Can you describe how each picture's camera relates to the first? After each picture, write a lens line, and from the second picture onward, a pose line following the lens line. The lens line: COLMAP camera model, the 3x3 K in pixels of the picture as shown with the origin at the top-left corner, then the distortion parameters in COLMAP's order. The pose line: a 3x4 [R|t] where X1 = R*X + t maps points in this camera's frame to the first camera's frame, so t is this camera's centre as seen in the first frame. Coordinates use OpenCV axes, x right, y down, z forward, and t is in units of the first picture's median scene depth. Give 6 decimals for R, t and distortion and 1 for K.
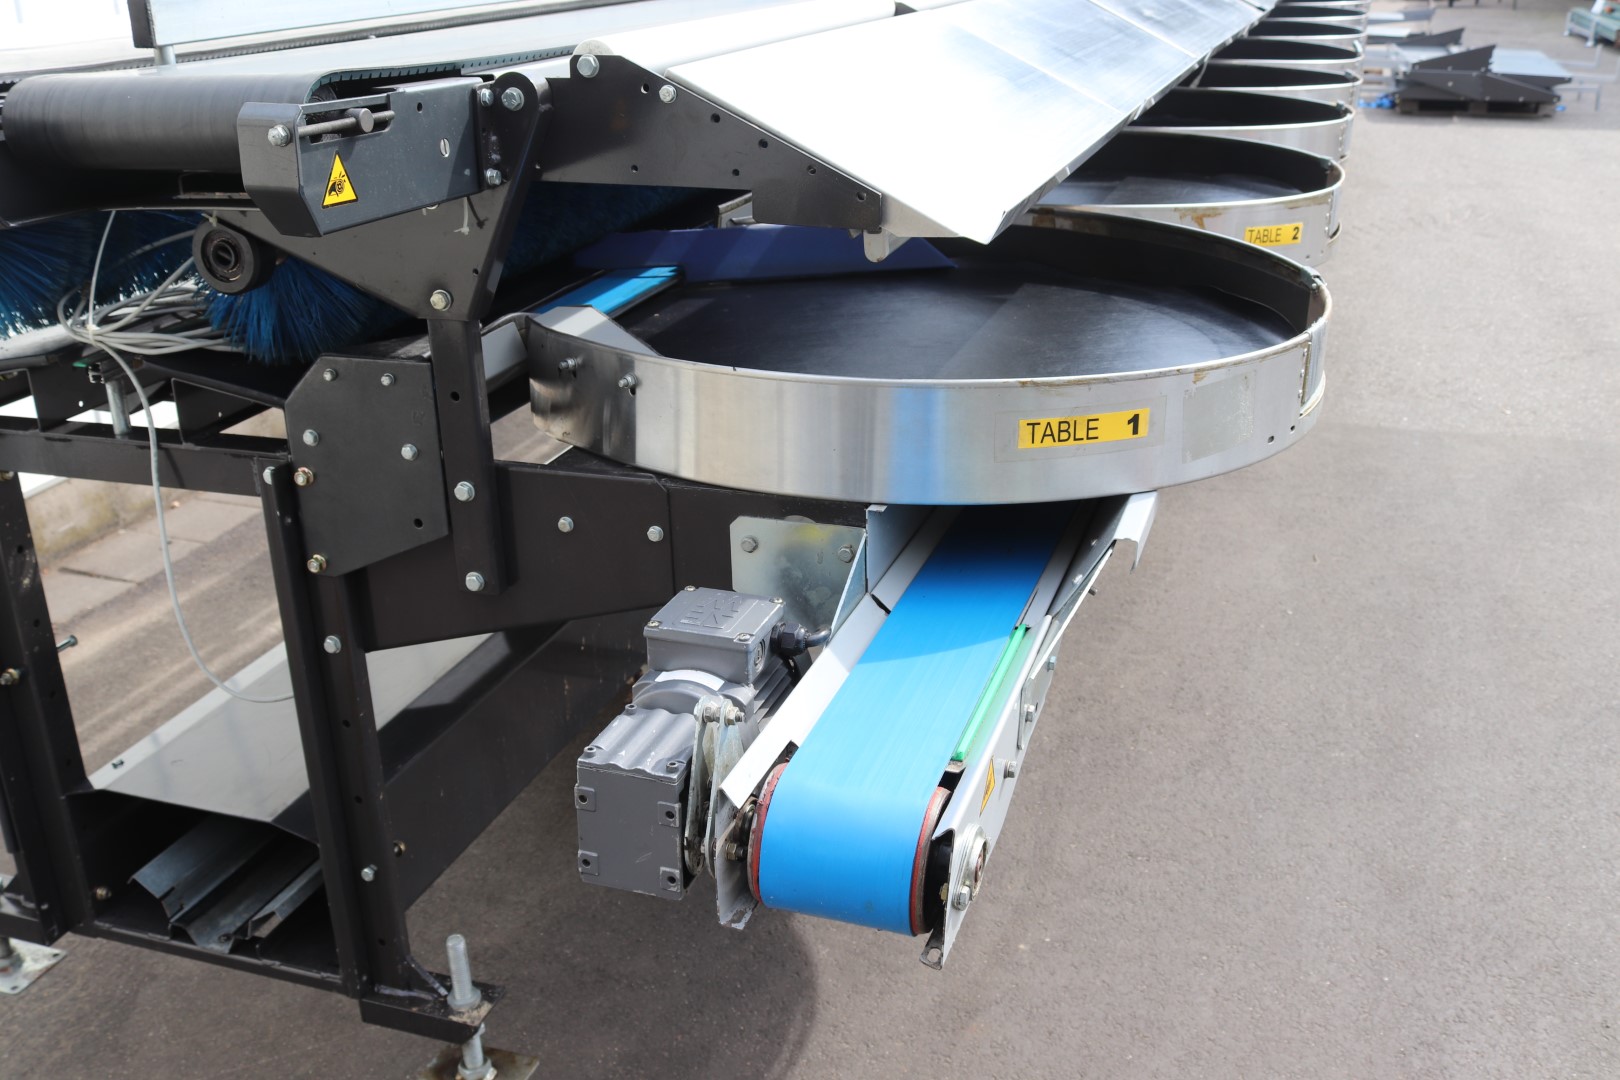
lens RADIAL K [[1579.5, 0, 810.0], [0, 1579.5, 540.0], [0, 0, 1]] dist [-0.140065, 0.150178]
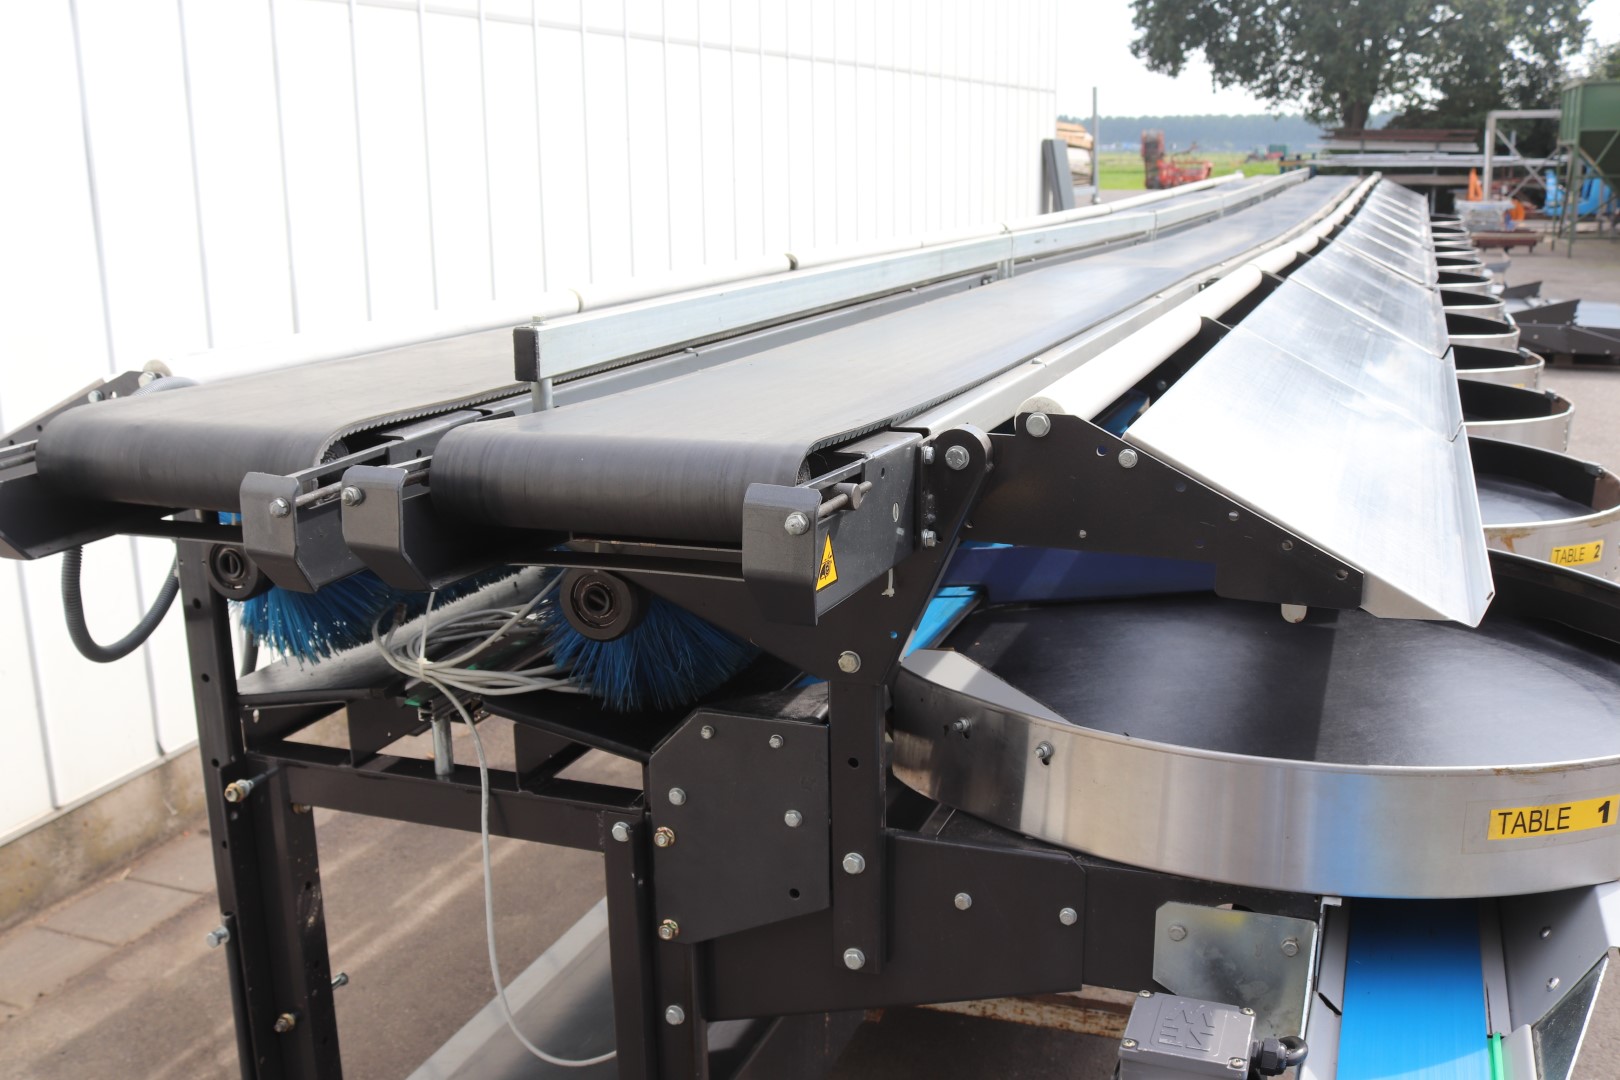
lens RADIAL K [[1580.9, 0, 808.0], [0, 1580.9, 549.4], [0, 0, 1]] dist [-0.126088, 0.112385]
pose [[0.999416, 0.017056, -0.029602, -0.210275], [-0.020965, 0.990320, -0.137210, -0.081240], [0.026975, 0.137751, 0.990100, 0.056856]]
